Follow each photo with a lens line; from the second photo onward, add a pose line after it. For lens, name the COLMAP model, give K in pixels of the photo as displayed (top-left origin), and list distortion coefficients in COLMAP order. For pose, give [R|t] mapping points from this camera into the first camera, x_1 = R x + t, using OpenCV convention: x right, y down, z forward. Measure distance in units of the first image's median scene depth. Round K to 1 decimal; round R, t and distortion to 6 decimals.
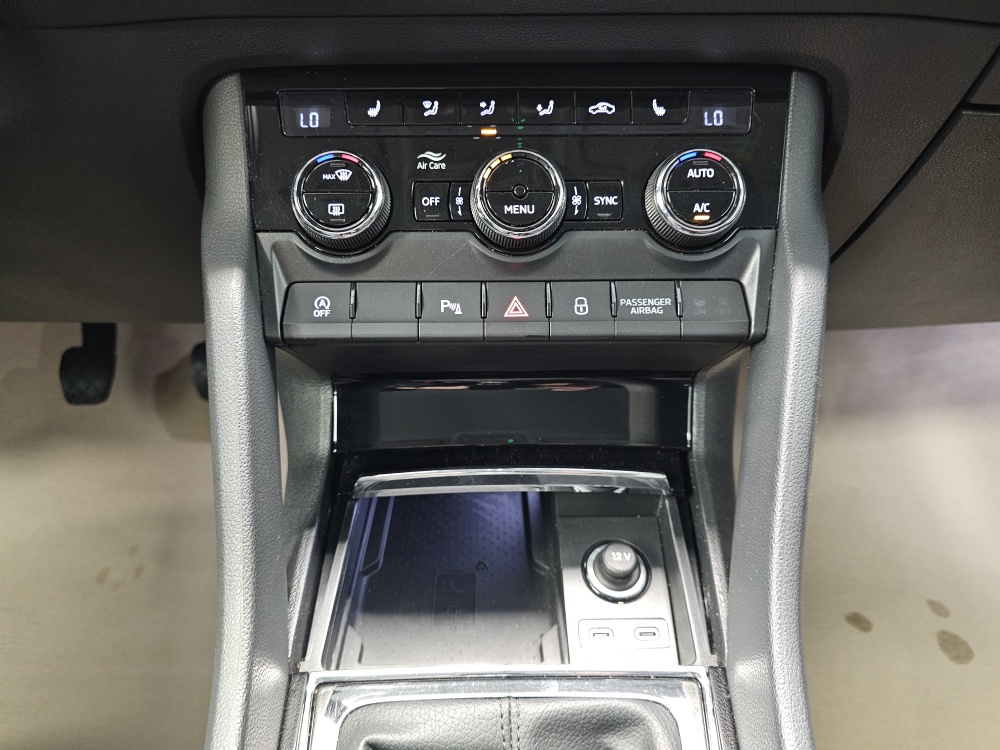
lens RADIAL K [[670.3, 0, 498.4], [0, 670.3, 355.4], [0, 0, 1]] dist [0.024681, -0.001228]
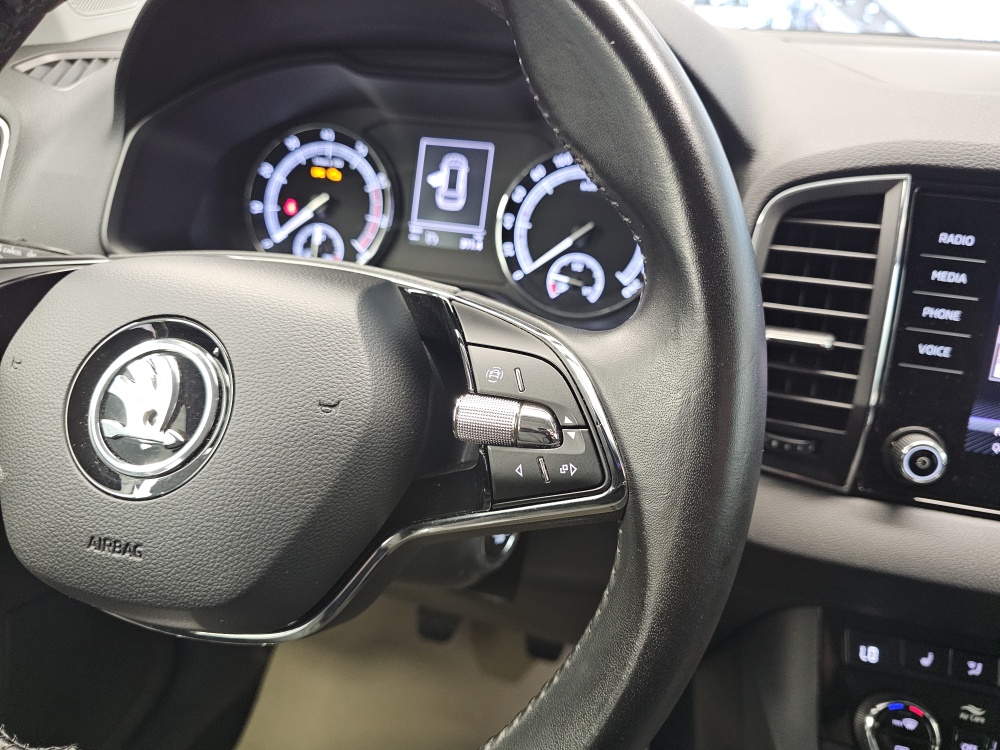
lens RADIAL K [[688.2, 0, 522.6], [0, 688.2, 373.6], [0, 0, 1]] dist [0.004219, -0.023209]
pose [[0.967368, 0.152664, -0.202221, -0.742051], [-0.184929, 0.970986, -0.151615, -0.552331], [0.173207, 0.184064, 0.967533, -0.479632]]
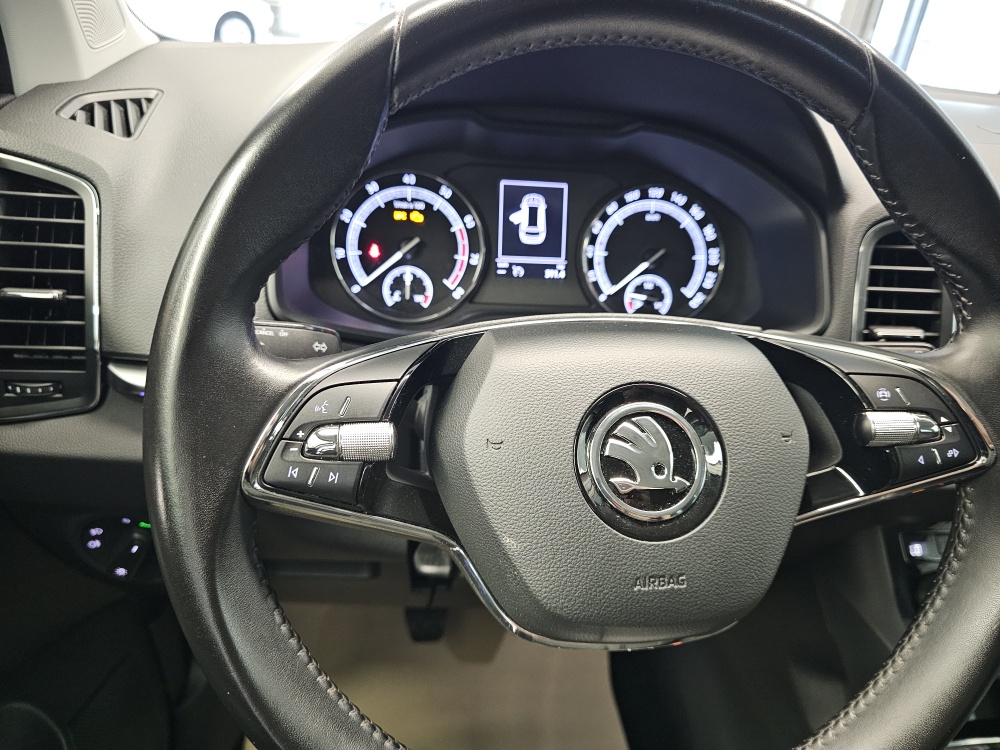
lens RADIAL K [[679.8, 0, 494.2], [0, 679.8, 373.5], [0, 0, 1]] dist [0.034697, -0.069871]
pose [[0.991245, 0.024084, 0.129823, -1.640445], [-0.003593, 0.987781, -0.155809, -0.529479], [-0.131989, 0.153978, 0.979219, -0.690536]]
